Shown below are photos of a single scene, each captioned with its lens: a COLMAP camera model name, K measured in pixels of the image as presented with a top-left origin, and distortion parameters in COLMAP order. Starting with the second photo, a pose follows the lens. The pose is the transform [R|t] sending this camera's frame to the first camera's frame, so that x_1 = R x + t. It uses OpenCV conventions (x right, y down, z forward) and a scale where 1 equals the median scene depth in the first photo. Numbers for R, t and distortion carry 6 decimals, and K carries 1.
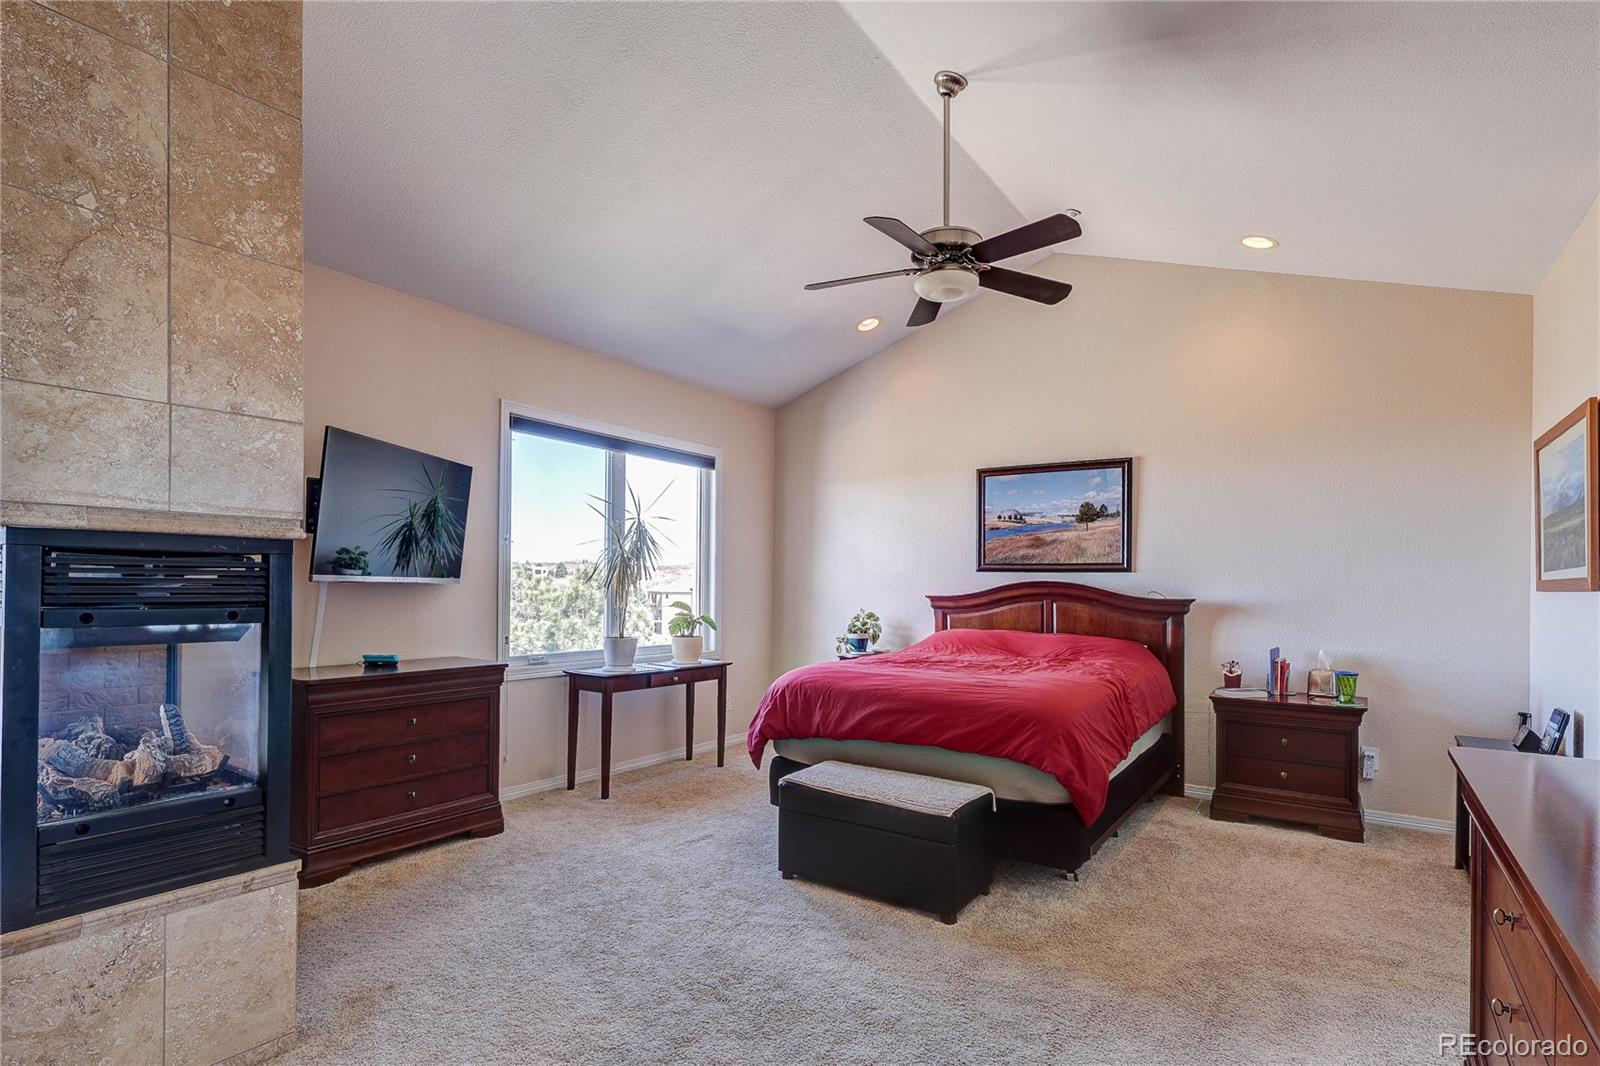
lens RADIAL K [[782.3, 0, 802.9], [0, 782.3, 575.1], [0, 0, 1]] dist [0.001595, 0.000600]
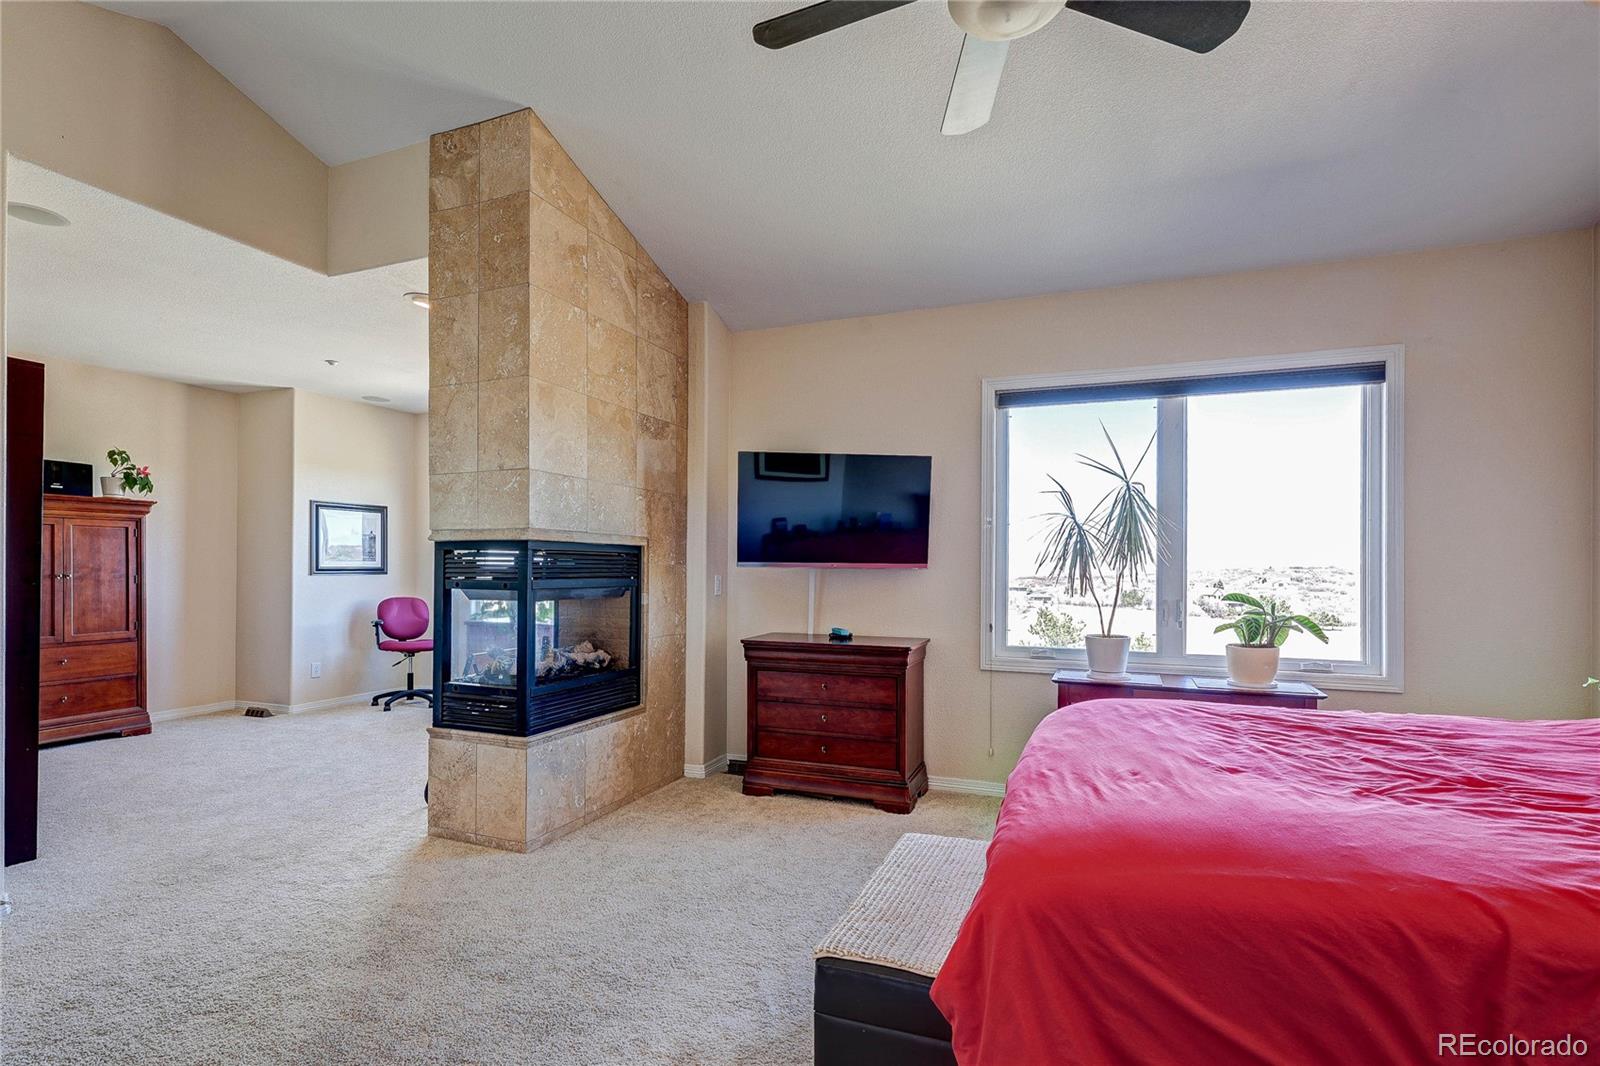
lens RADIAL K [[762.6, 0, 796.9], [0, 762.6, 557.1], [0, 0, 1]] dist [-0.000537, 0.000329]
pose [[0.228342, -0.023913, -0.973287, 0.580184], [0.009761, 0.999704, -0.022272, 0.017803], [0.973532, -0.004415, 0.228508, 0.671136]]
